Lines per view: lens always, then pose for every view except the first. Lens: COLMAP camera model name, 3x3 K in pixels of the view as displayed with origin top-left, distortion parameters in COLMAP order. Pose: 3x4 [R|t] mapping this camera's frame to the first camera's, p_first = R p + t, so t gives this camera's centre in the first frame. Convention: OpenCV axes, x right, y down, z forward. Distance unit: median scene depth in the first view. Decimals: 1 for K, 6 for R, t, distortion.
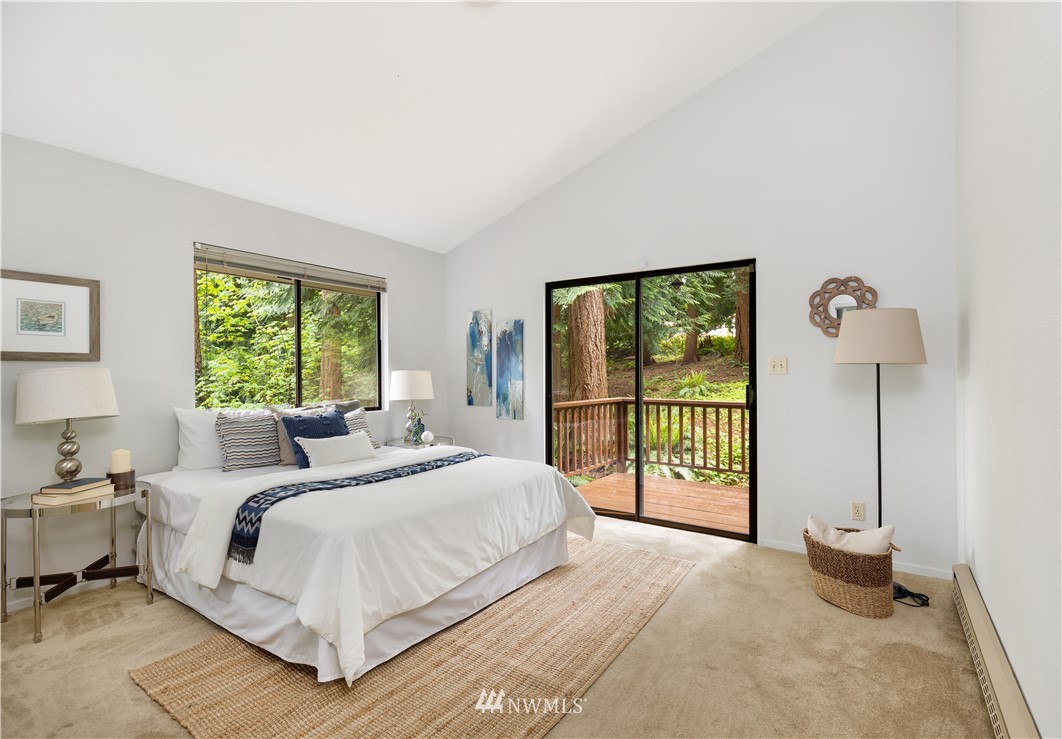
lens RADIAL K [[553.1, 0, 534.3], [0, 553.1, 370.6], [0, 0, 1]] dist [0.001325, 0.000917]
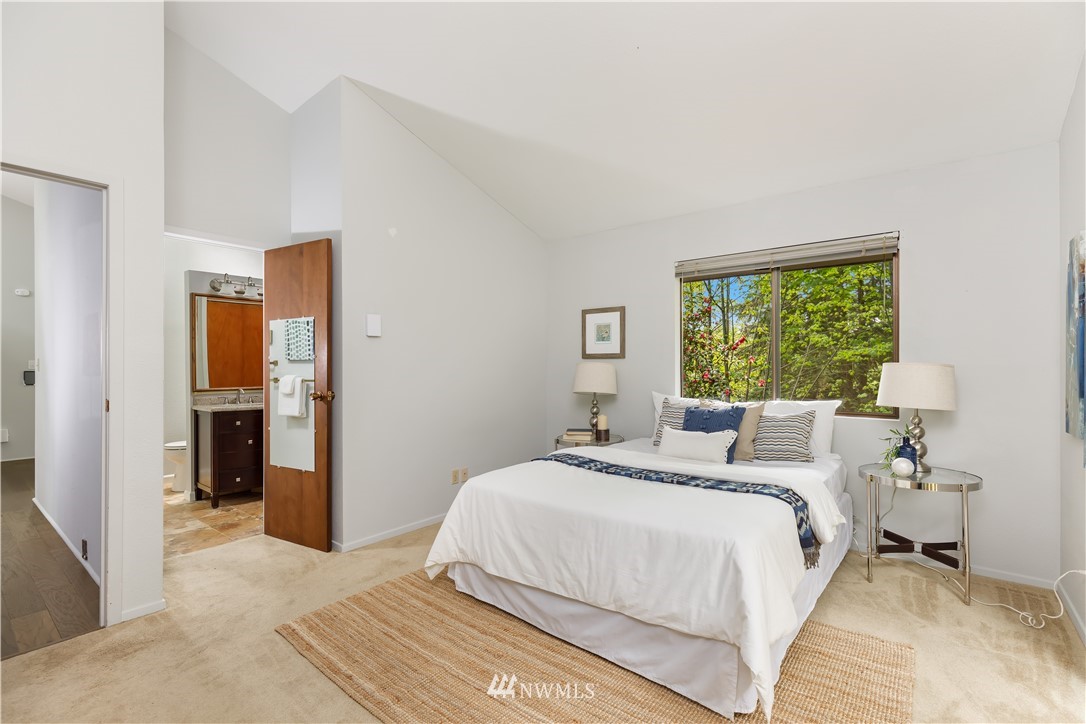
lens RADIAL K [[495.2, 0, 553.7], [0, 495.2, 364.0], [0, 0, 1]] dist [0.003496, -0.000282]
pose [[-0.118784, -0.000374, -0.992920, 0.636353], [0.006904, 0.999975, -0.001203, -0.000600], [0.992896, -0.006998, -0.118779, 1.012651]]
